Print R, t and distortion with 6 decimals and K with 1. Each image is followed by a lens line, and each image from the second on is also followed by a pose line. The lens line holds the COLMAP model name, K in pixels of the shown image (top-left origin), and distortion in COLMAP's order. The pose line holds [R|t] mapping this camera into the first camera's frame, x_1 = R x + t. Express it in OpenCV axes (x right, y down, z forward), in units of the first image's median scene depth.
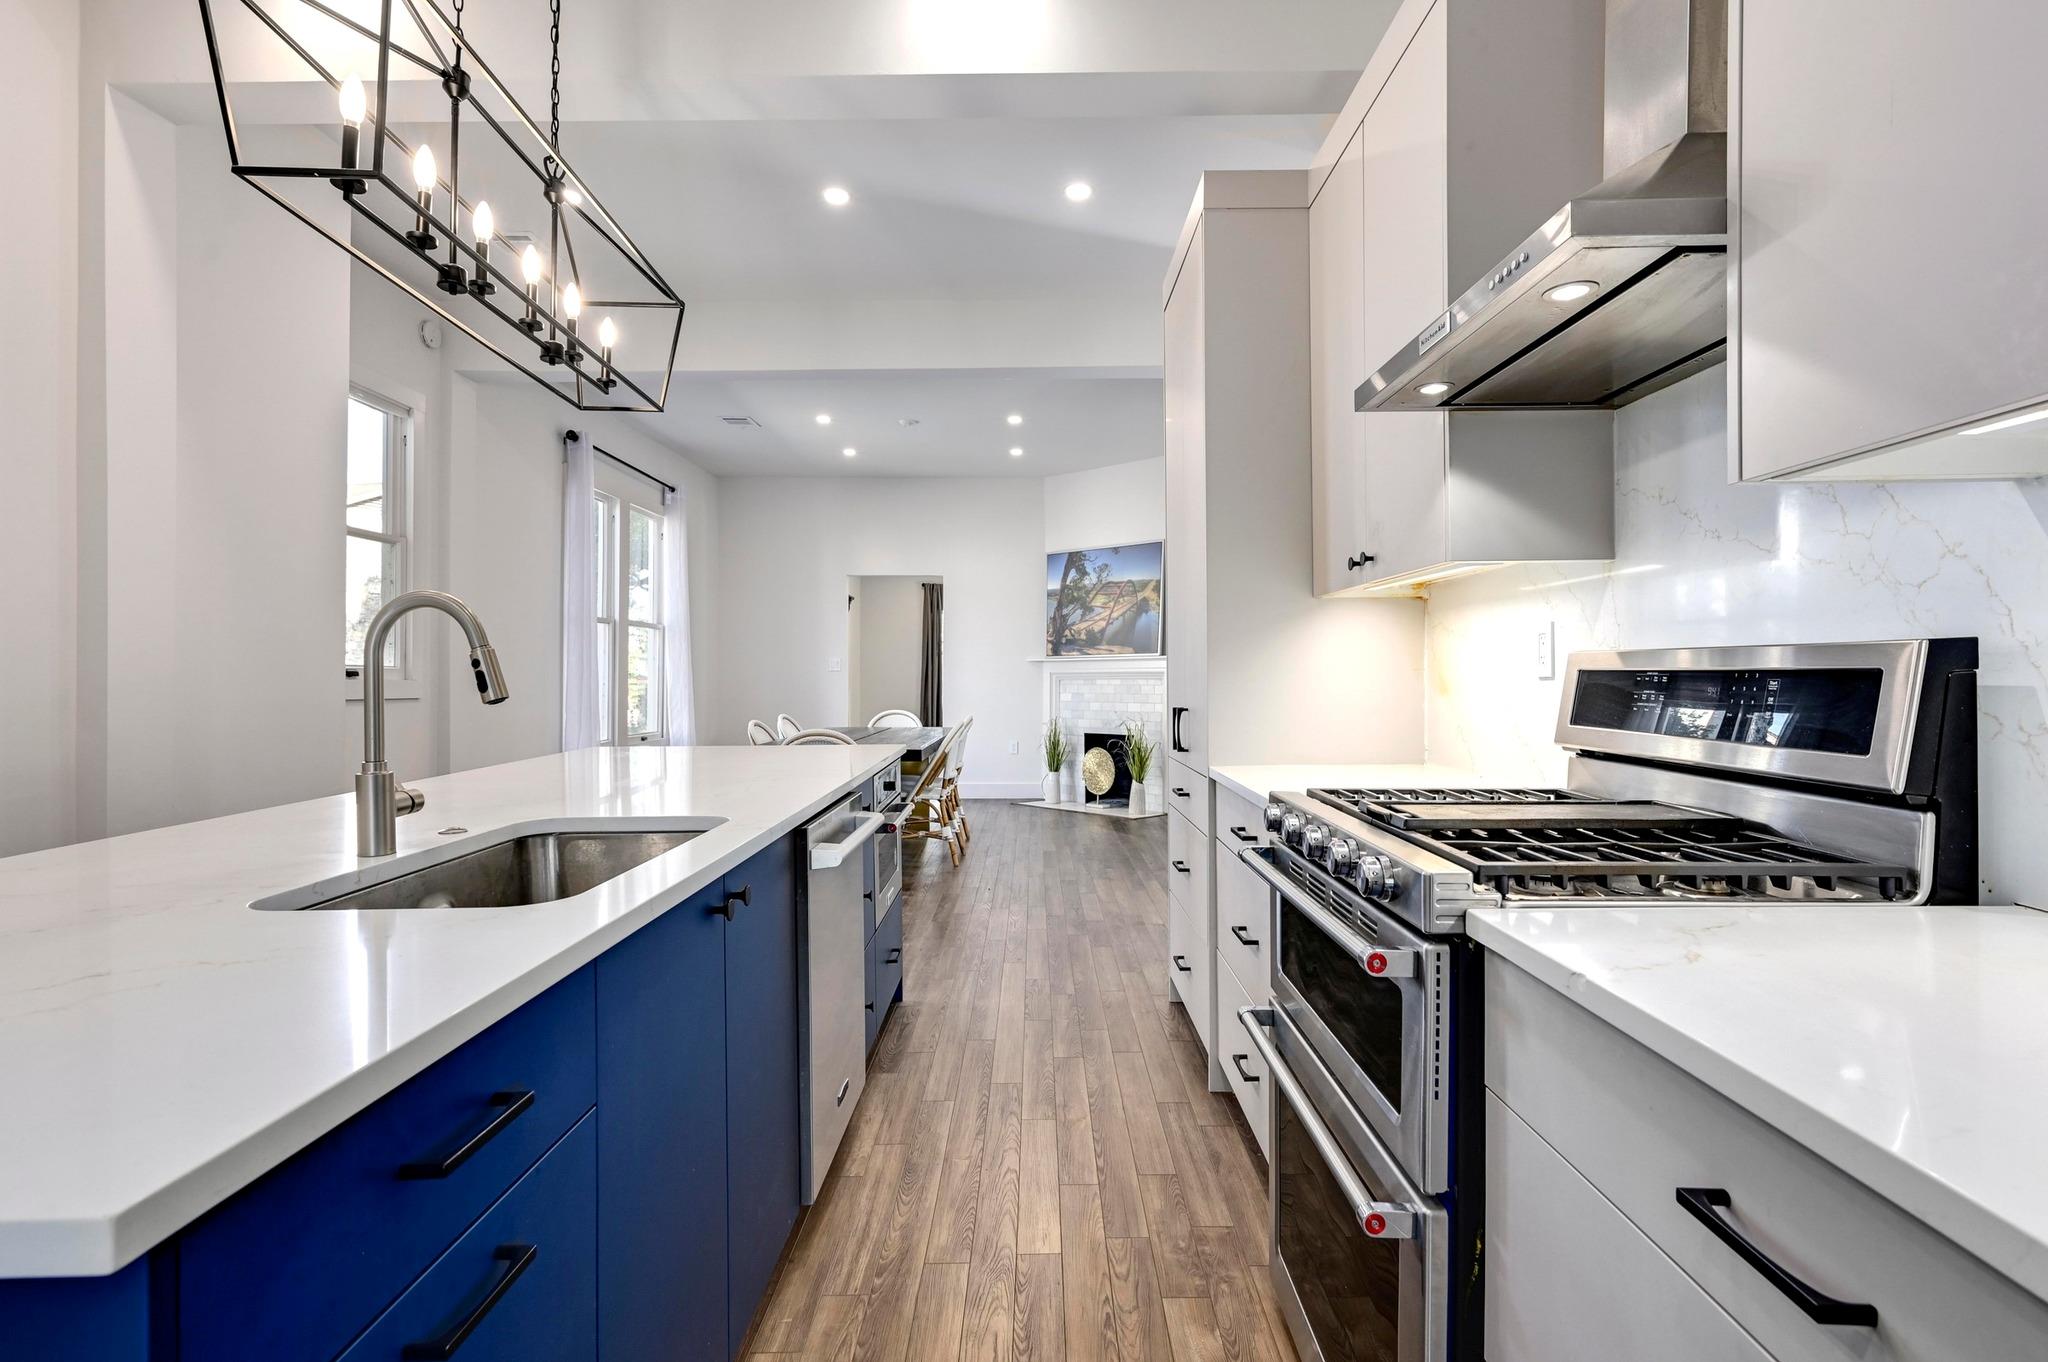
lens RADIAL K [[996.3, 0, 1033.6], [0, 996.3, 682.8], [0, 0, 1]] dist [-0.002980, -0.000372]
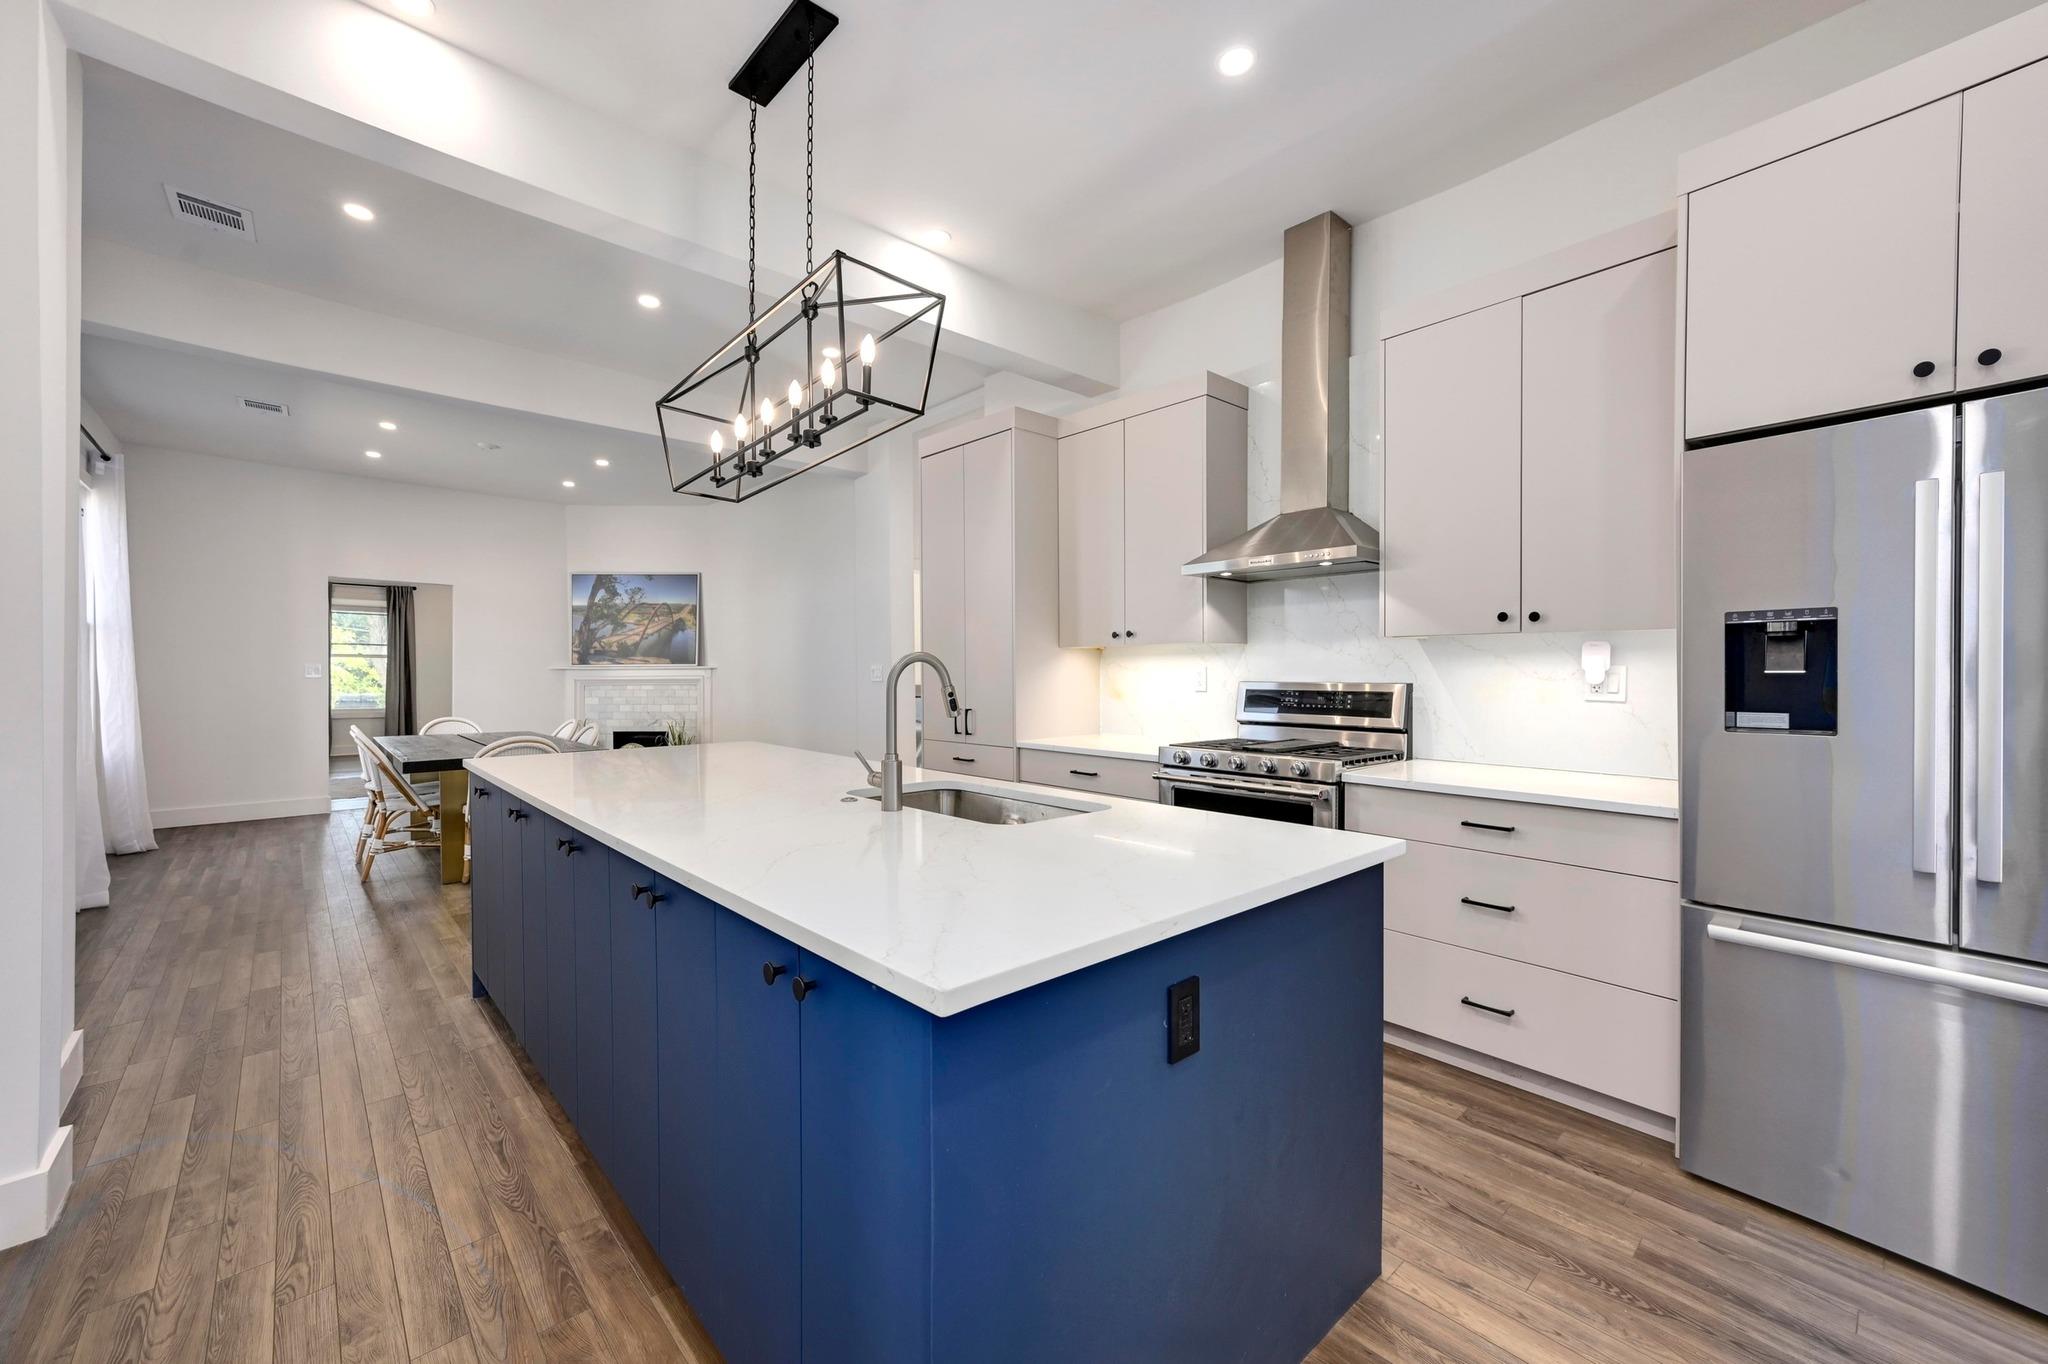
lens RADIAL K [[811.2, 0, 1022.2], [0, 811.2, 677.1], [0, 0, 1]] dist [0.020127, 0.000129]
pose [[0.754875, -0.001402, 0.655867, -0.221315], [0.005370, 0.999977, -0.004043, -0.006836], [-0.655847, 0.006574, 0.754866, -0.029506]]
